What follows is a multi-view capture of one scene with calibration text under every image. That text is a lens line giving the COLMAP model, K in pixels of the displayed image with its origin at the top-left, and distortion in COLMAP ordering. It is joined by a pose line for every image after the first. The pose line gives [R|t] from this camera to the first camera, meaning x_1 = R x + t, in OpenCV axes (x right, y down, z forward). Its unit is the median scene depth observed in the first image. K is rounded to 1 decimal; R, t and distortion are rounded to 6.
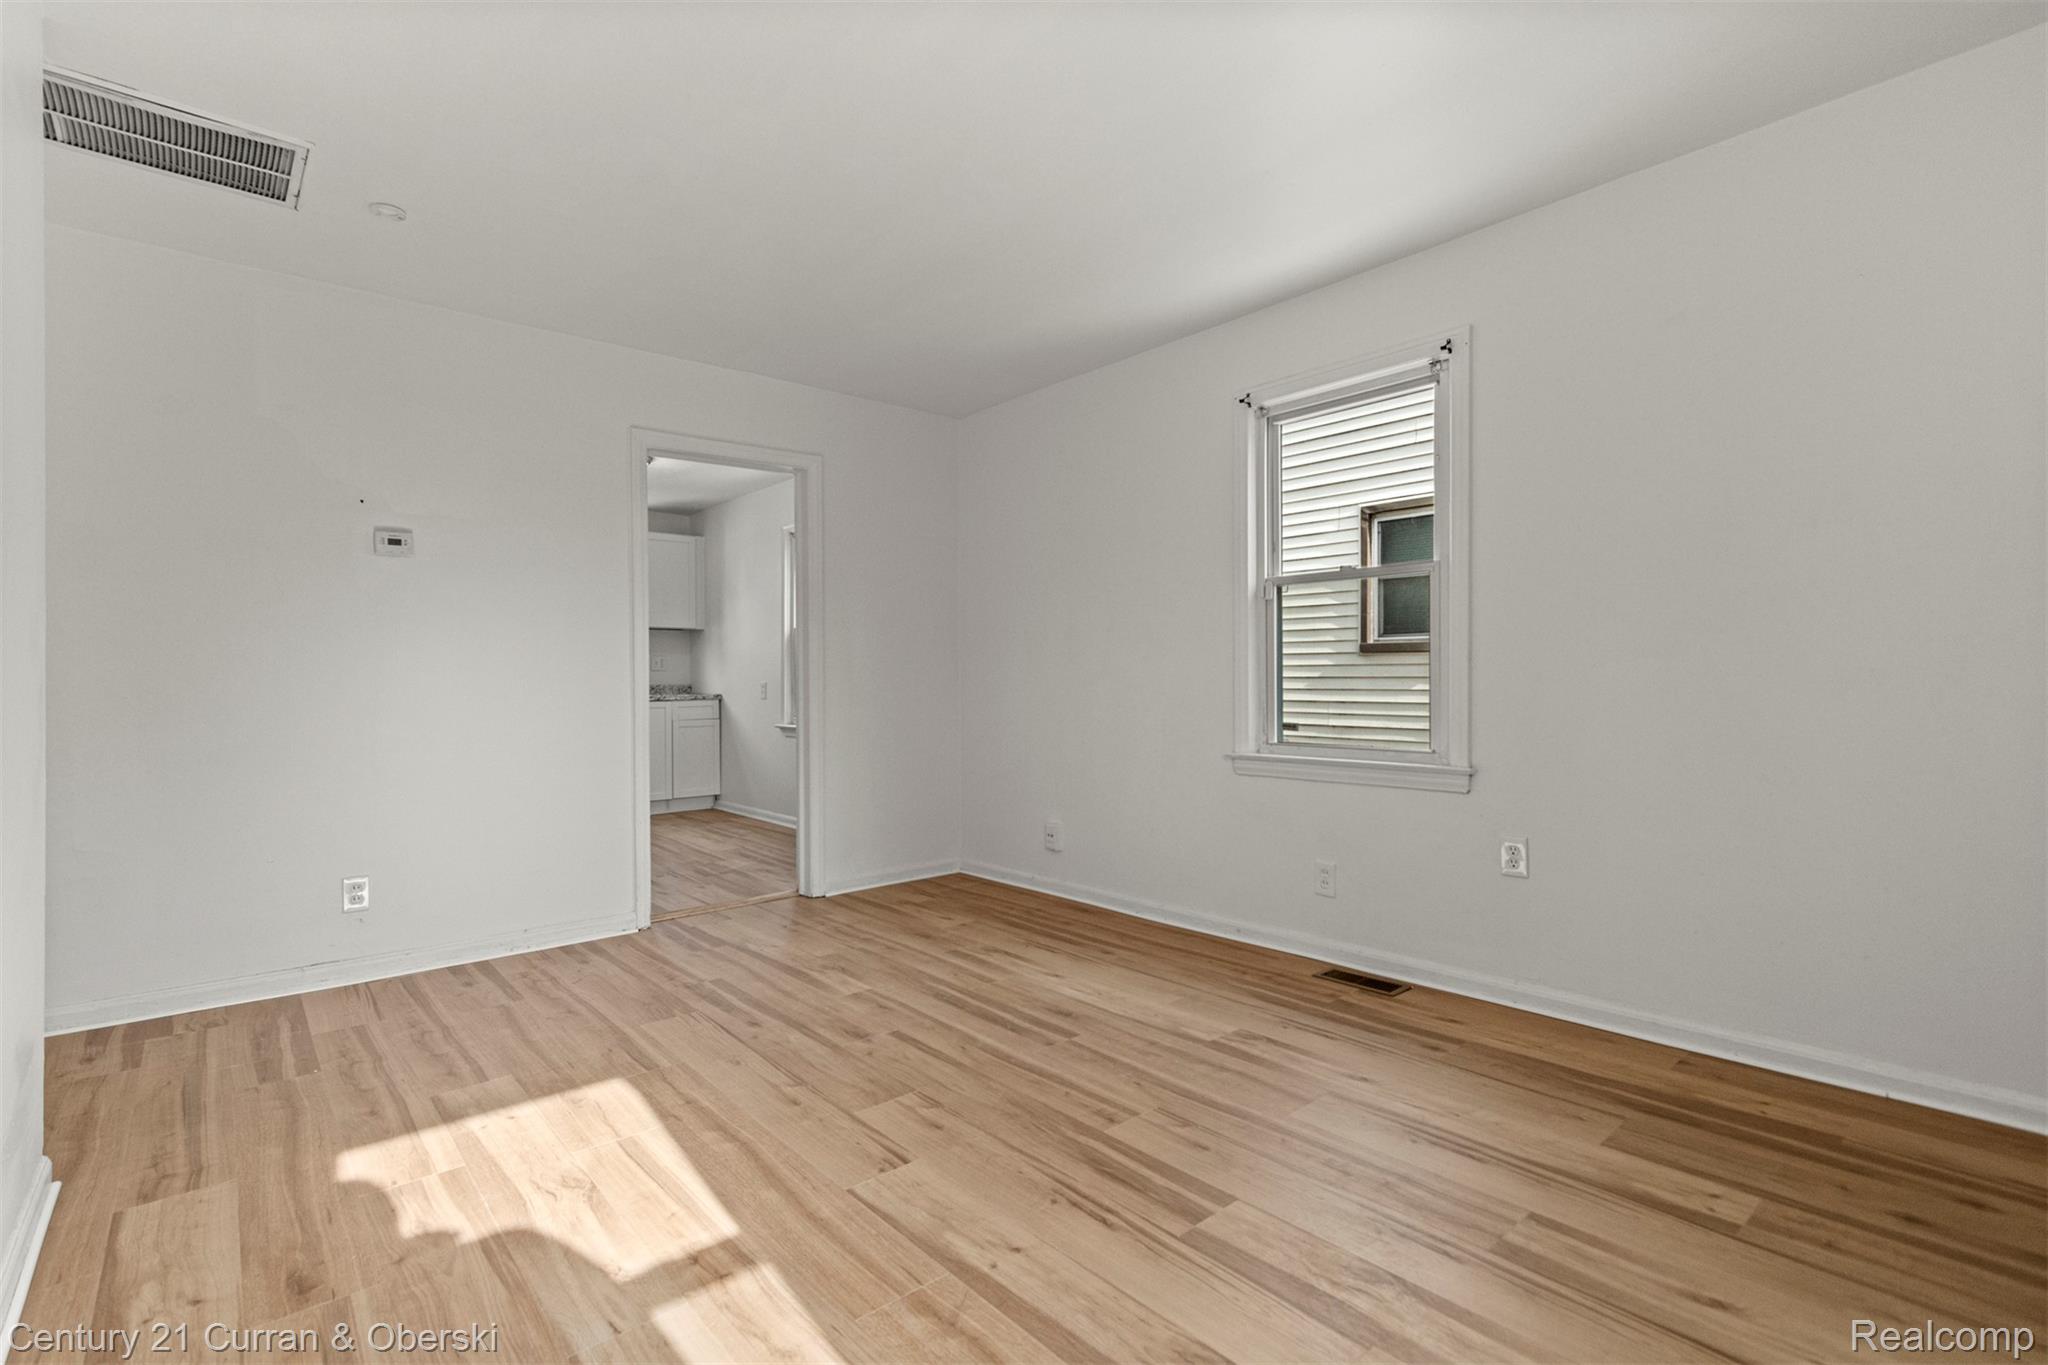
lens RADIAL K [[939.5, 0, 1021.7], [0, 939.5, 695.5], [0, 0, 1]] dist [0.002116, 0.000114]
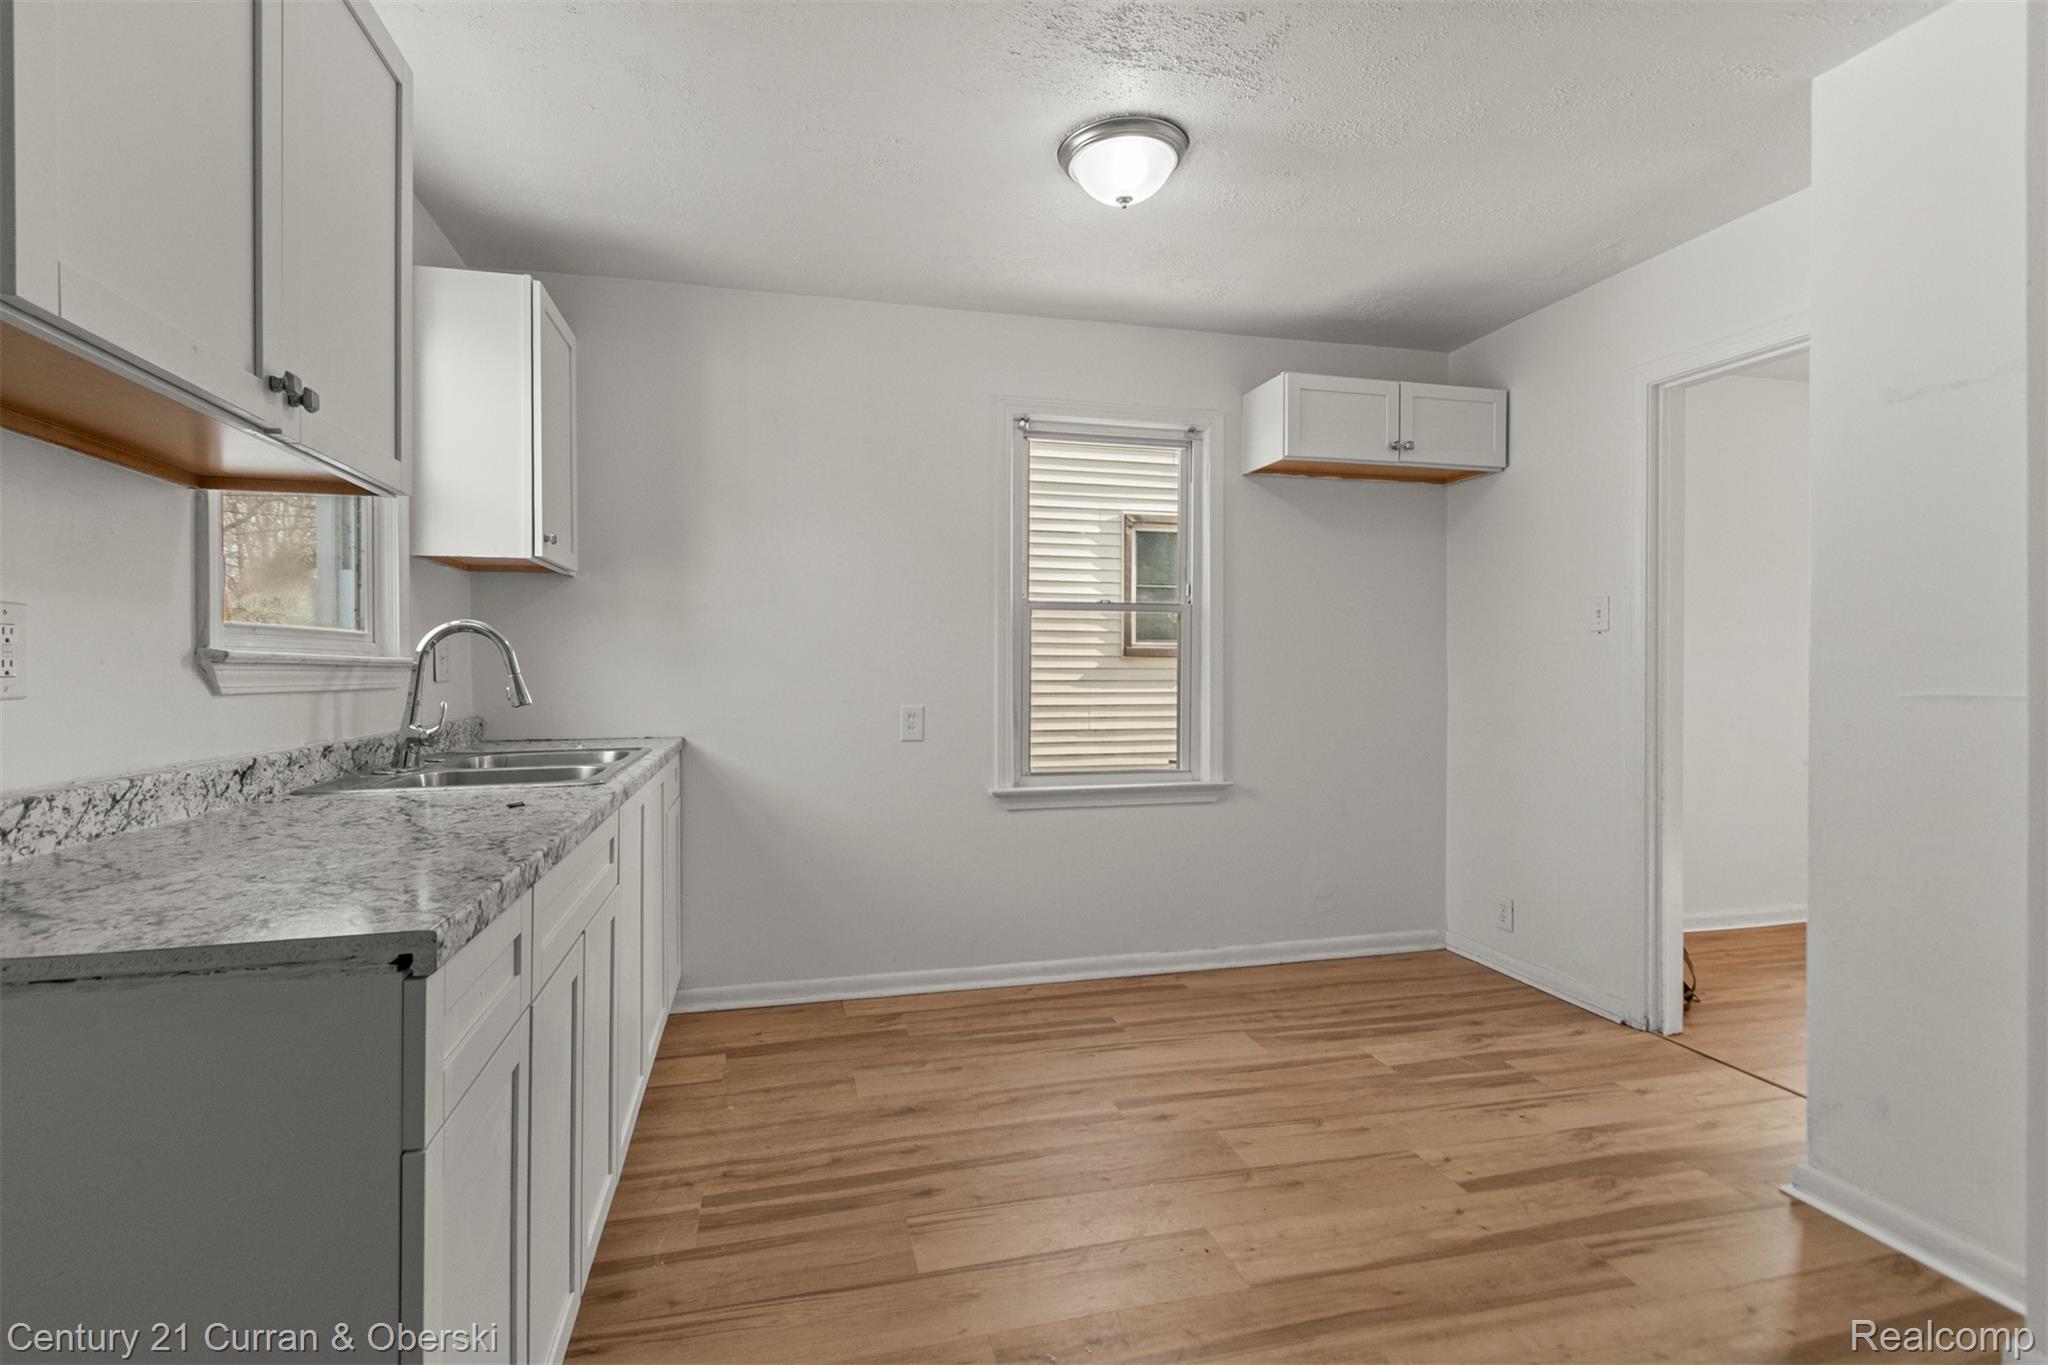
lens RADIAL K [[939.5, 0, 1022.2], [0, 939.5, 672.2], [0, 0, 1]] dist [0.002116, 0.000114]
pose [[0.445451, 0.014713, 0.895186, -0.589395], [-0.000571, 0.999869, -0.016150, -0.012755], [-0.895306, 0.006683, 0.445401, 0.646068]]
